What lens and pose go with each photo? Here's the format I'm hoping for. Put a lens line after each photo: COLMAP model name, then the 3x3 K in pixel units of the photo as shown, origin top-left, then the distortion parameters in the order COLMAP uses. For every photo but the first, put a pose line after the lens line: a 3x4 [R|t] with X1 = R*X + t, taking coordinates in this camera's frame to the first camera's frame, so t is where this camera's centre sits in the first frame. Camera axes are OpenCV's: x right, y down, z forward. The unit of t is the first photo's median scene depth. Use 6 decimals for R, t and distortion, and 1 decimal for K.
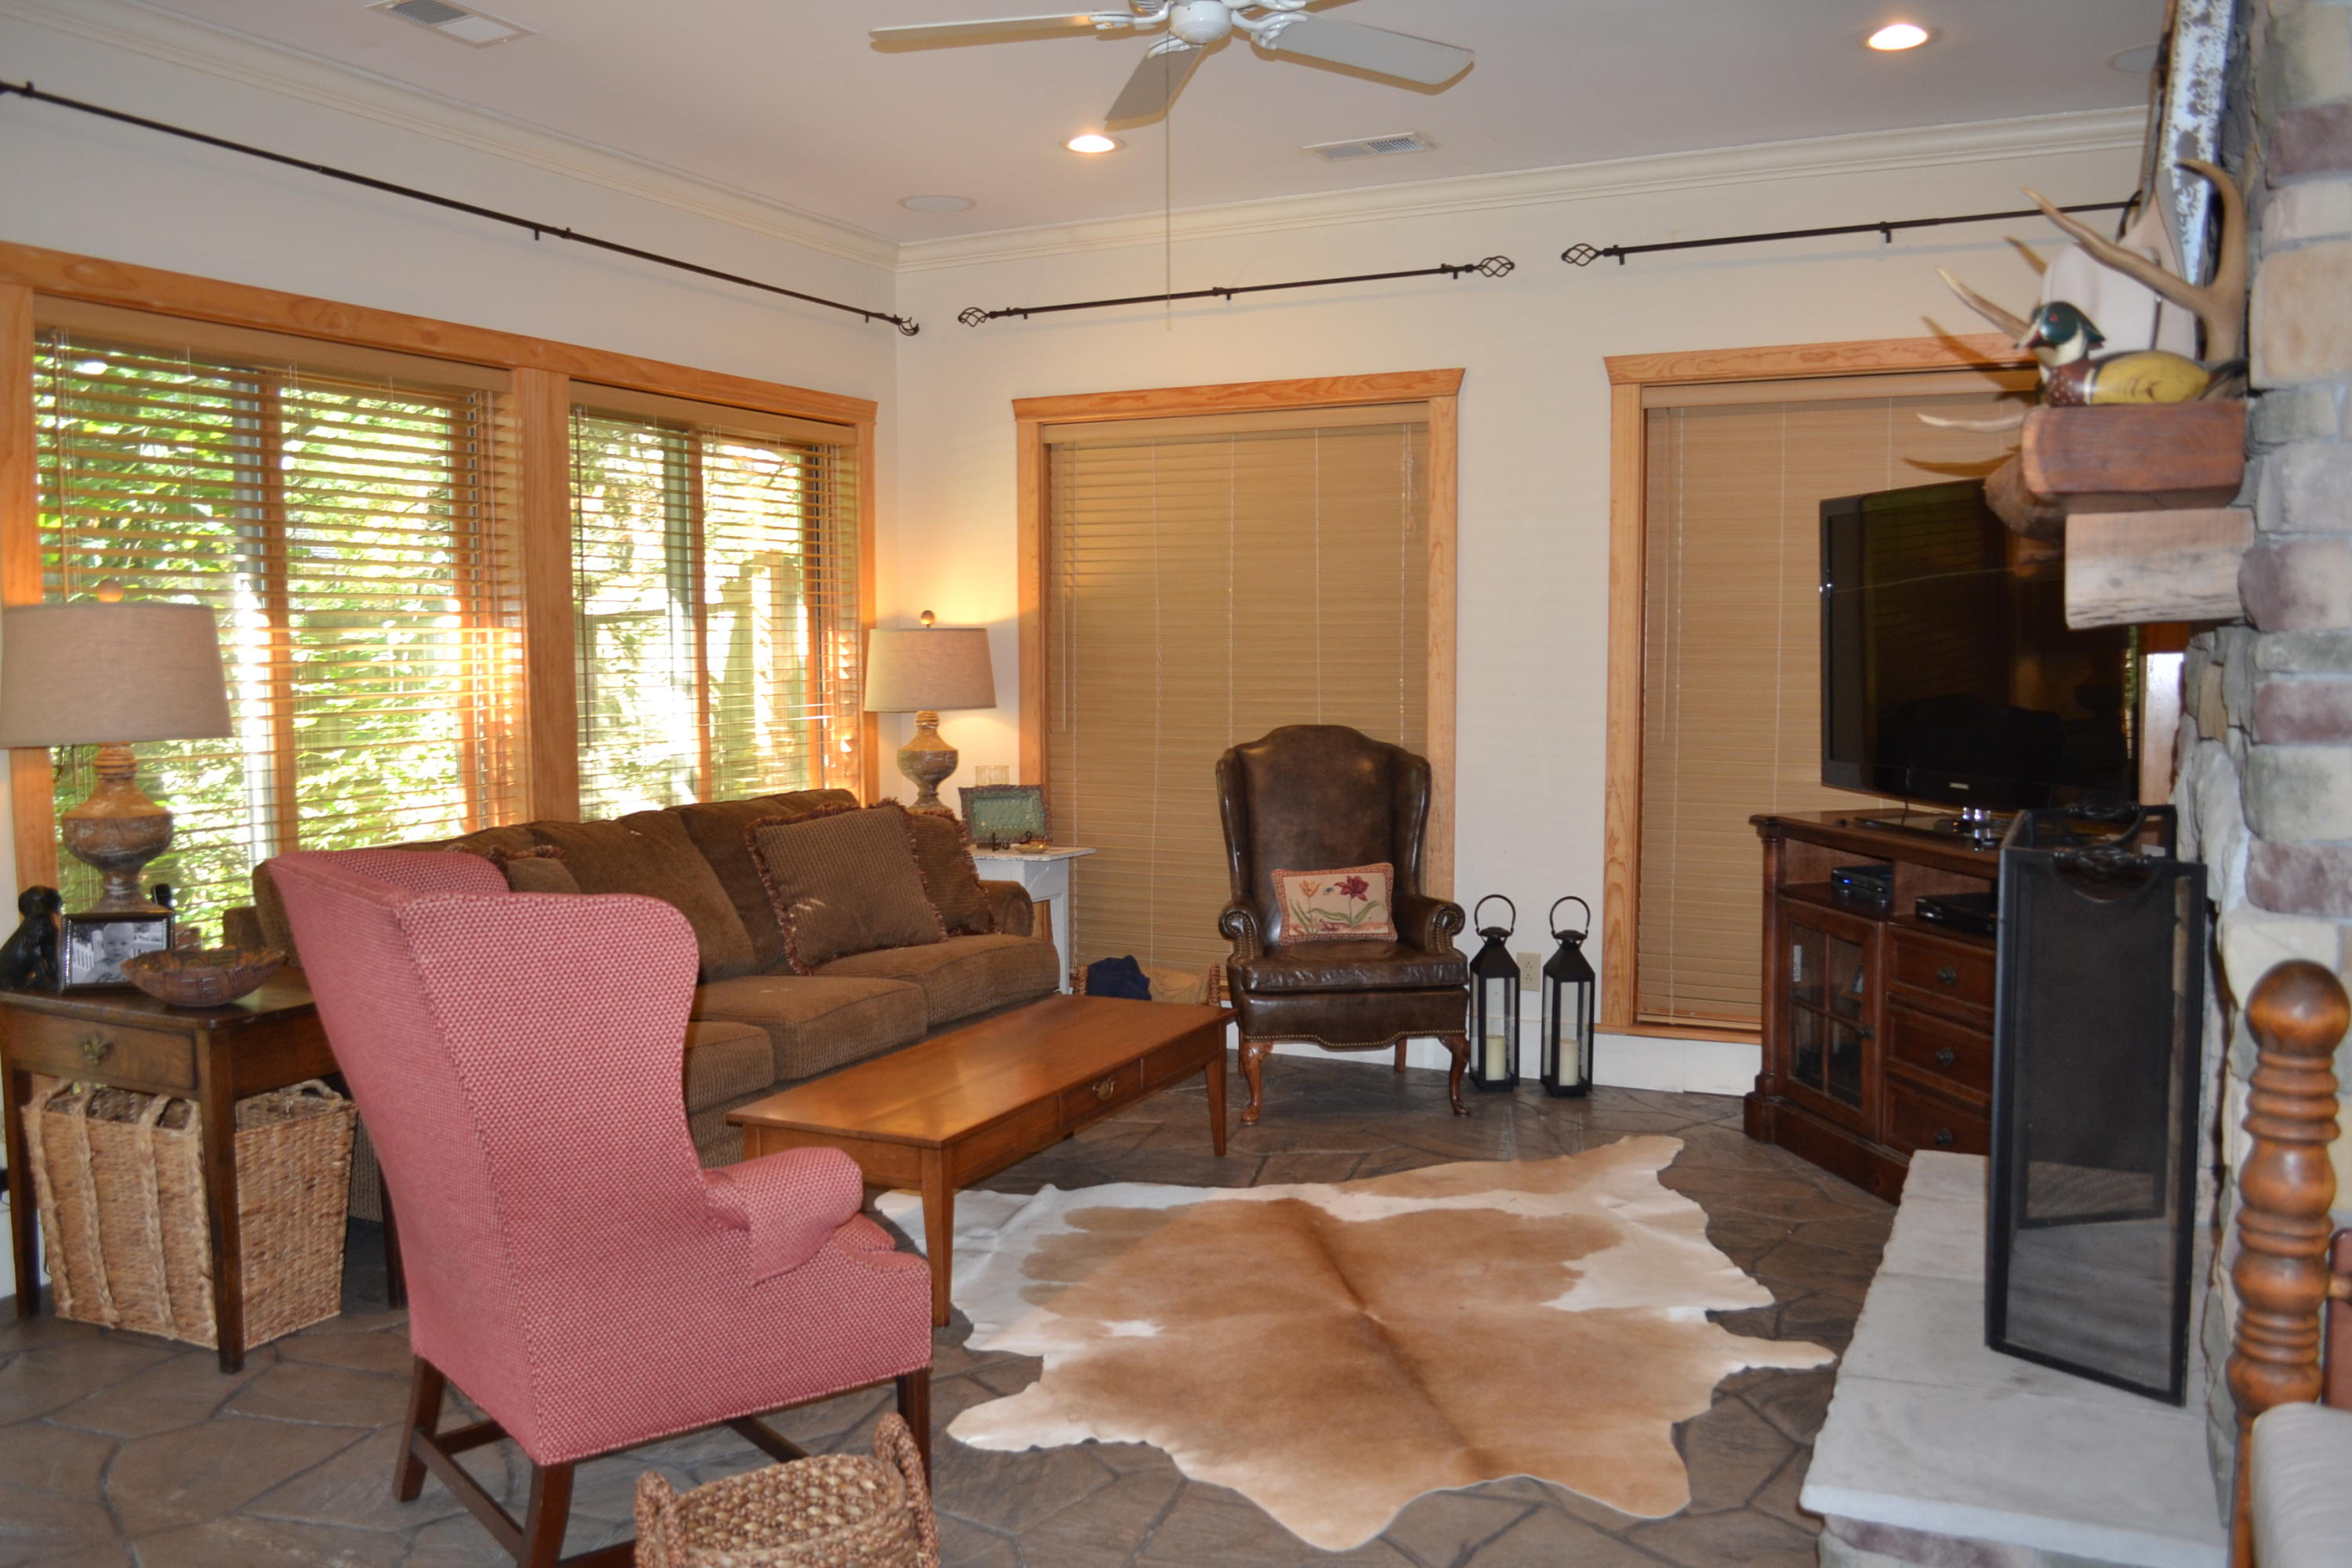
lens RADIAL K [[1843.3, 0, 1140.2], [0, 1843.3, 796.9], [0, 0, 1]] dist [-0.086698, 0.006218]
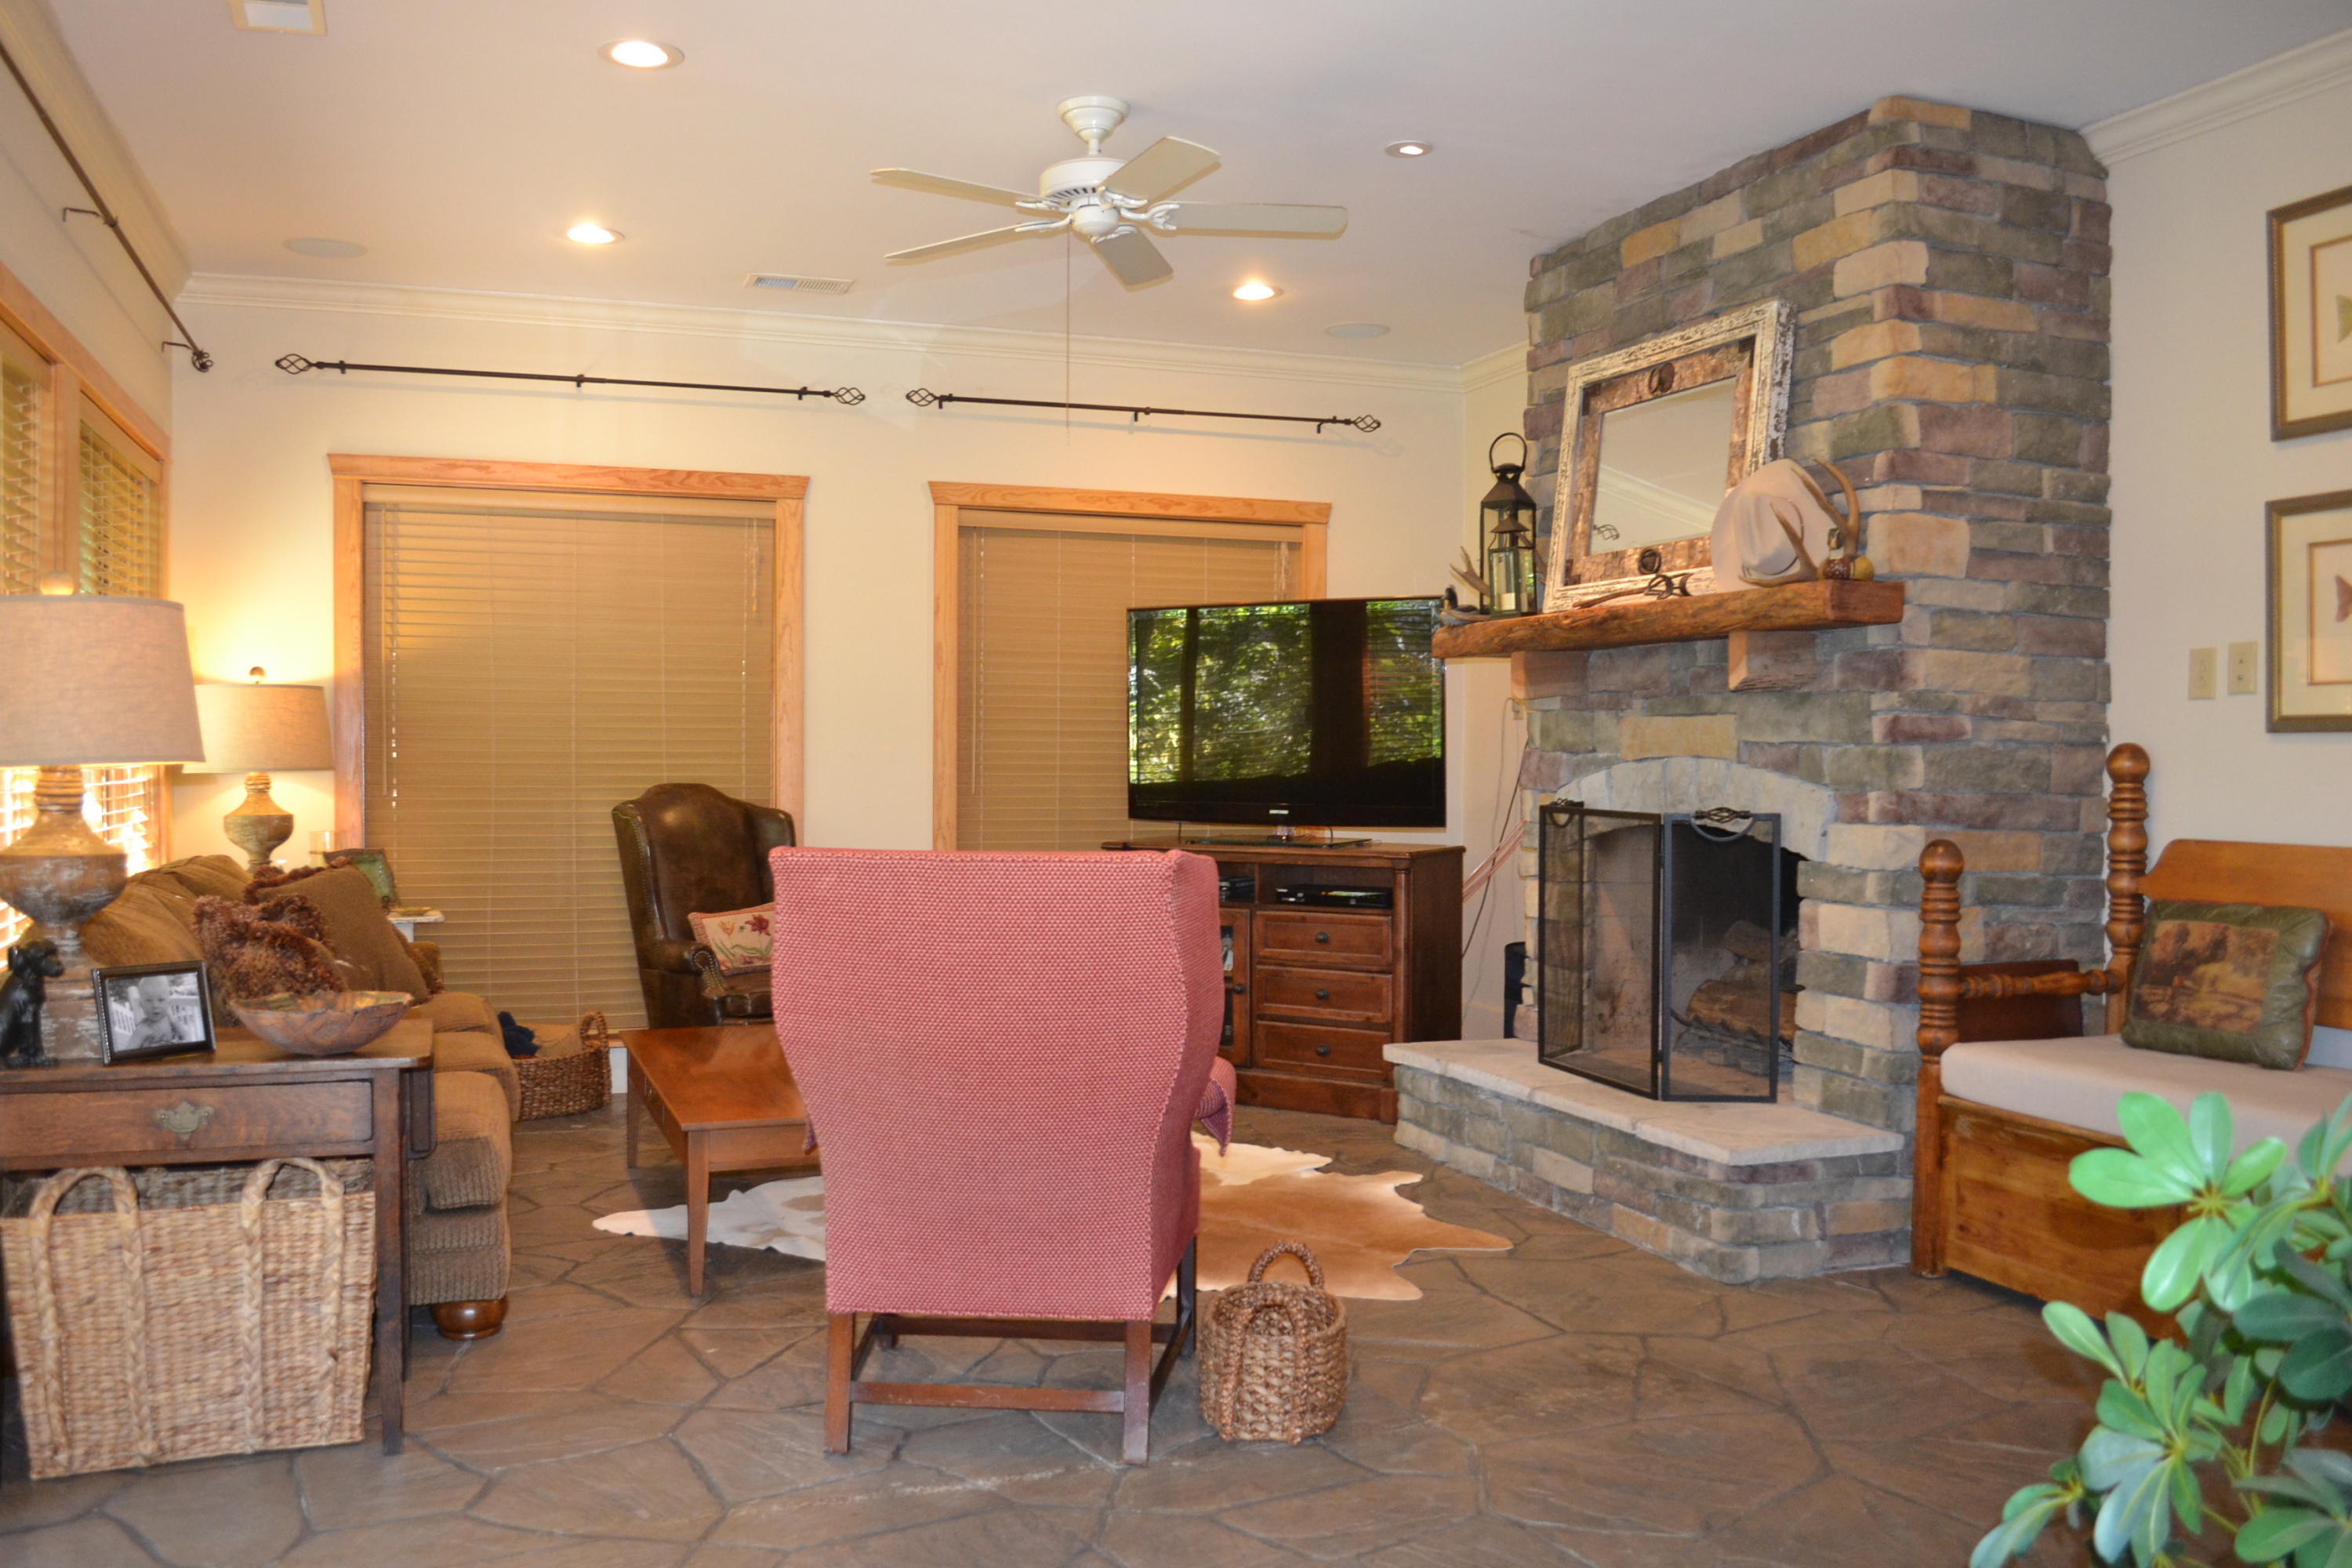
lens RADIAL K [[1843.3, 0, 1140.2], [0, 1843.3, 796.9], [0, 0, 1]] dist [-0.086698, 0.006218]
pose [[0.701520, -0.006726, 0.712618, -0.505060], [0.047752, 0.998152, -0.037588, 0.023749], [-0.711048, 0.060398, 0.700544, 0.040267]]
